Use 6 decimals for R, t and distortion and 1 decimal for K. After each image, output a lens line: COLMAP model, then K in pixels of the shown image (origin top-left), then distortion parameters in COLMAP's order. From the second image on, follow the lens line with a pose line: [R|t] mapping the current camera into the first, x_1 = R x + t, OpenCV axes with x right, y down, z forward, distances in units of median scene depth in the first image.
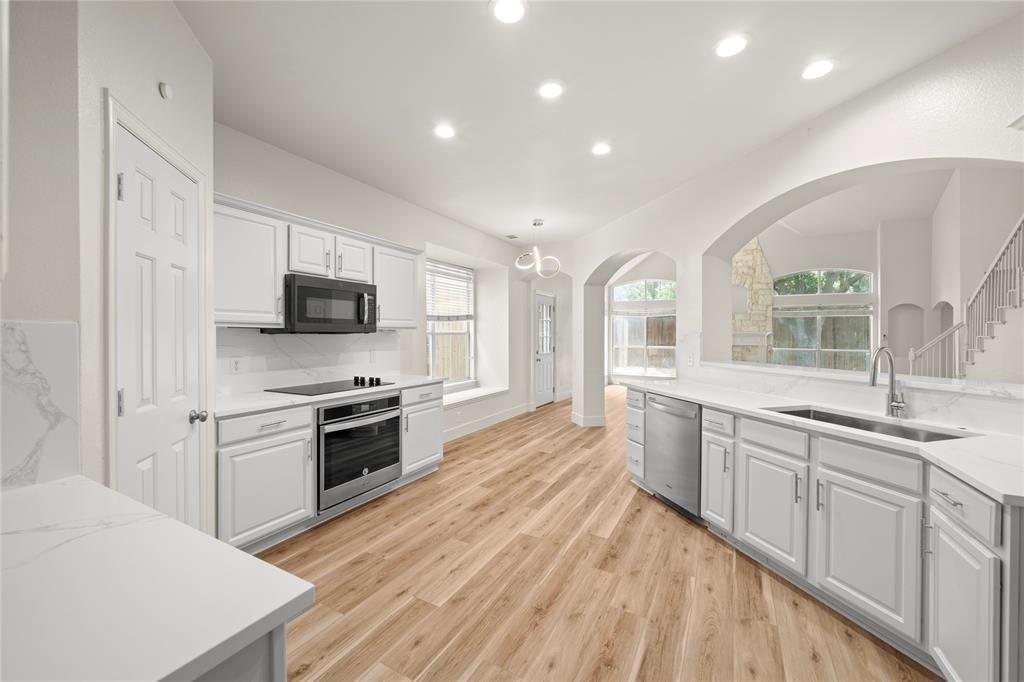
lens RADIAL K [[404.0, 0, 511.8], [0, 404.0, 335.0], [0, 0, 1]] dist [-0.000850, 0.000133]
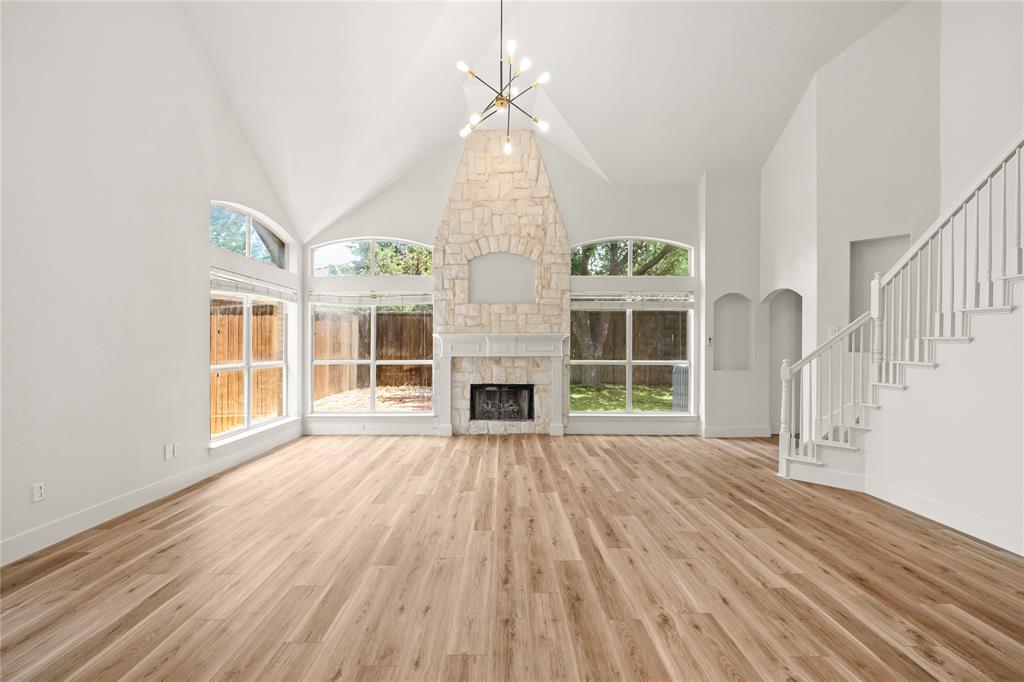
lens RADIAL K [[433.4, 0, 506.2], [0, 433.4, 345.1], [0, 0, 1]] dist [0.000455, -0.000108]
pose [[0.876064, -0.007236, 0.482140, 0.657611], [0.003957, 0.999962, 0.007816, 0.010727], [-0.482178, -0.004939, 0.876059, 1.276366]]
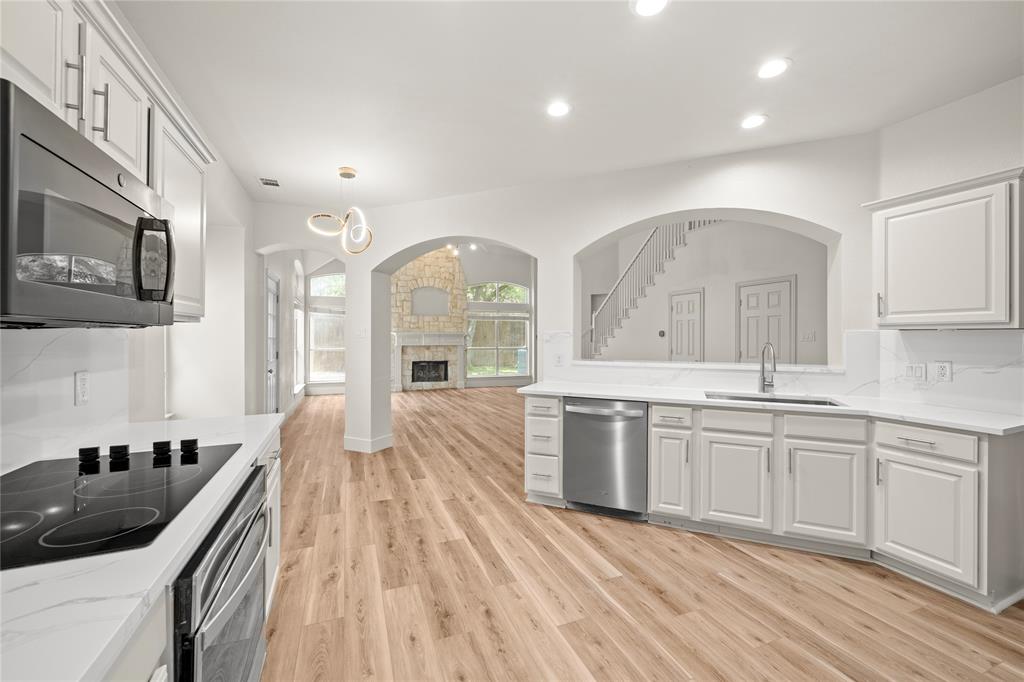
lens RADIAL K [[407.3, 0, 512.3], [0, 407.3, 336.3], [0, 0, 1]] dist [-0.001091, -0.000004]
pose [[0.633093, -0.001763, 0.774074, -0.434143], [0.001879, 0.999998, 0.000741, 0.003492], [-0.774073, 0.000985, 0.633095, 0.491361]]
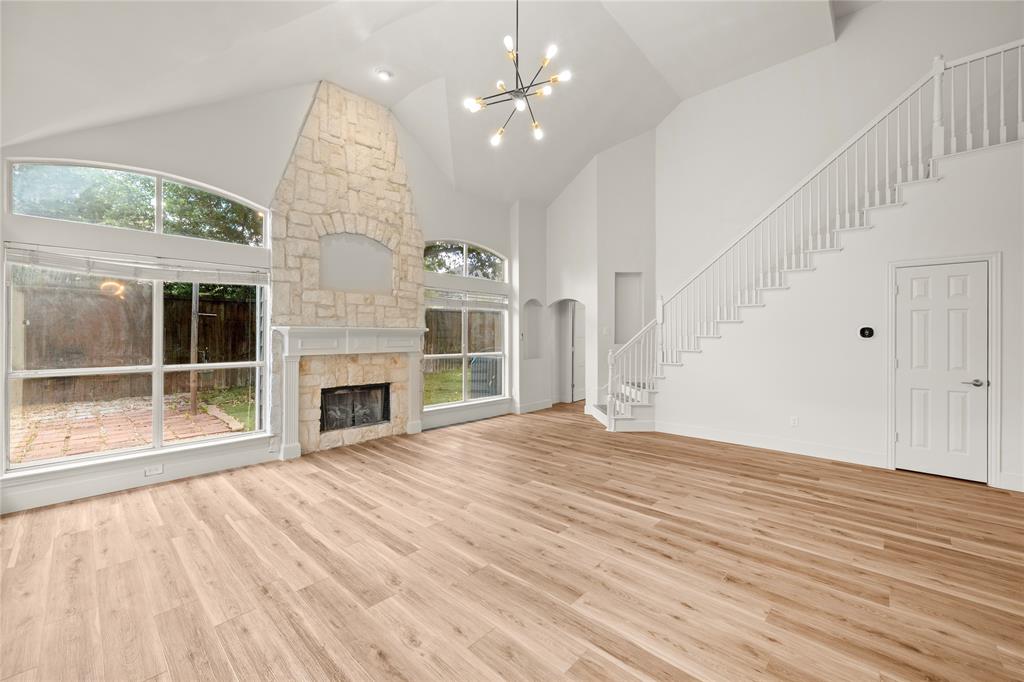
lens RADIAL K [[404.0, 0, 511.8], [0, 404.0, 335.0], [0, 0, 1]] dist [-0.000850, 0.000133]
pose [[0.249736, -0.002568, 0.968311, 0.231041], [-0.002795, 0.999990, 0.003373, -0.001660], [-0.968310, -0.003549, 0.249727, 1.959714]]
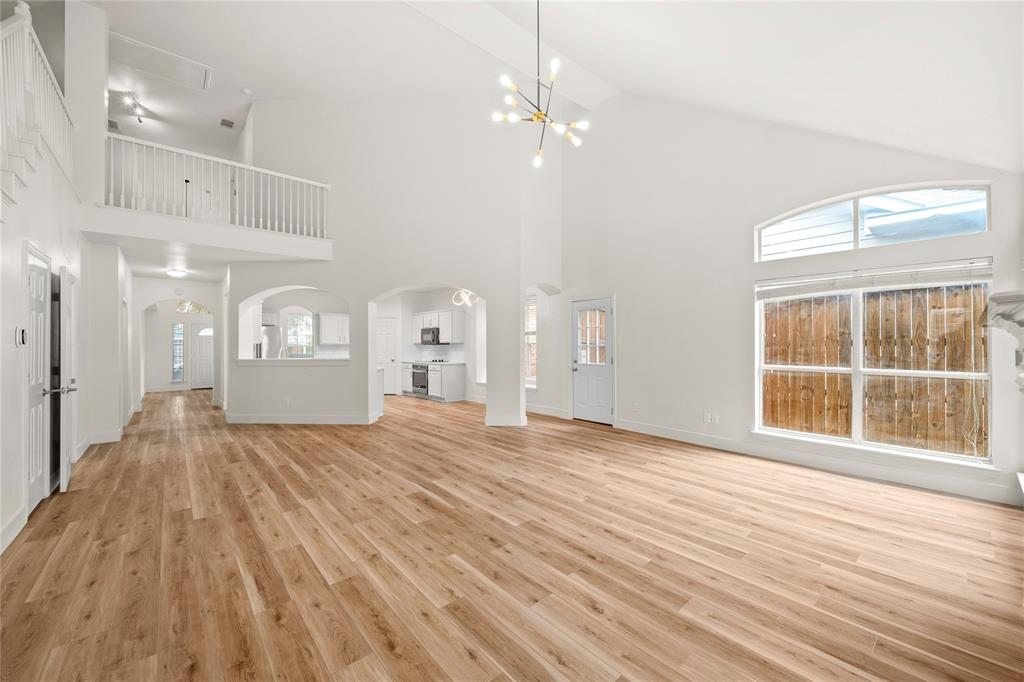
lens RADIAL K [[396.6, 0, 512.0], [0, 396.6, 341.0], [0, 0, 1]] dist [-0.000986, -0.000074]
pose [[-0.347556, -0.013648, -0.937560, 2.087817], [0.002100, 0.999880, -0.015333, 0.015976], [0.937657, -0.007298, -0.347486, 2.462126]]
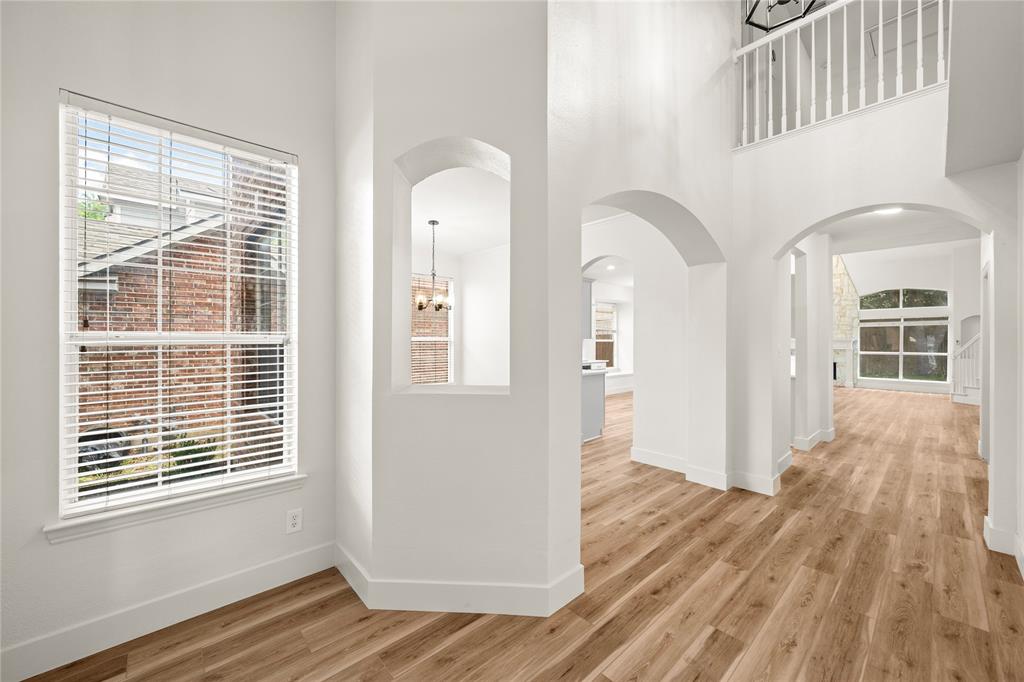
lens RADIAL K [[413.9, 0, 506.1], [0, 413.9, 337.3], [0, 0, 1]] dist [0.001137, 0.000165]
pose [[0.948281, -0.003981, -0.317408, 0.039956], [0.000925, 0.999952, -0.009778, -0.000278], [0.317432, 0.008979, 0.948239, -1.564751]]
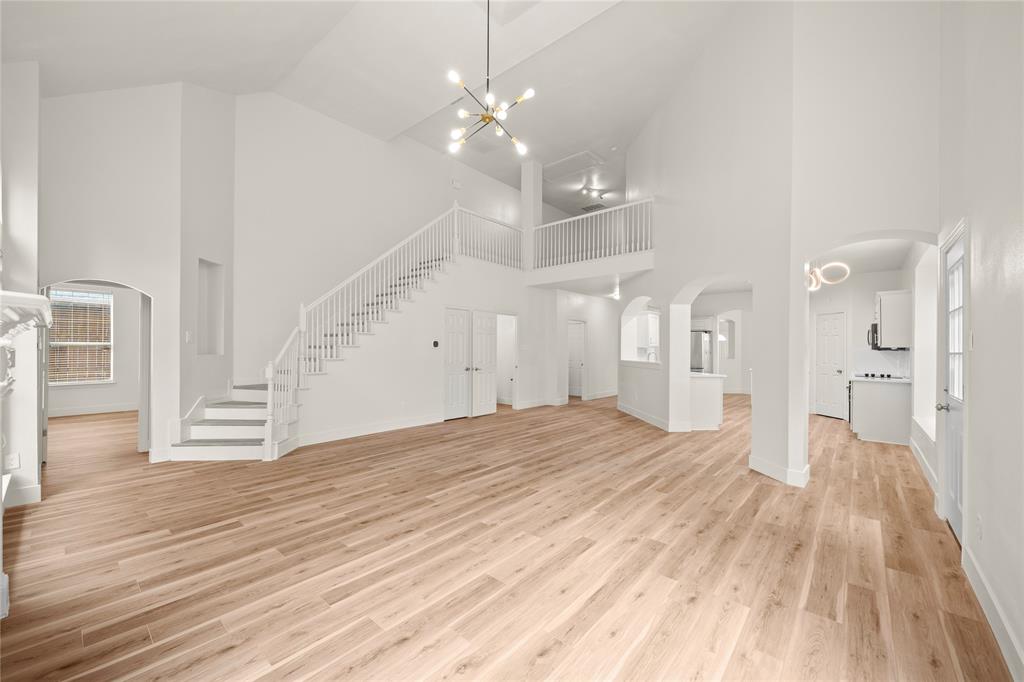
lens RADIAL K [[401.8, 0, 504.5], [0, 401.8, 349.6], [0, 0, 1]] dist [-0.003097, -0.000291]
pose [[-0.973842, -0.012629, 0.226874, 0.870912], [-0.012621, 0.999919, 0.001486, 0.012460], [-0.226874, -0.001416, -0.973923, 3.130007]]
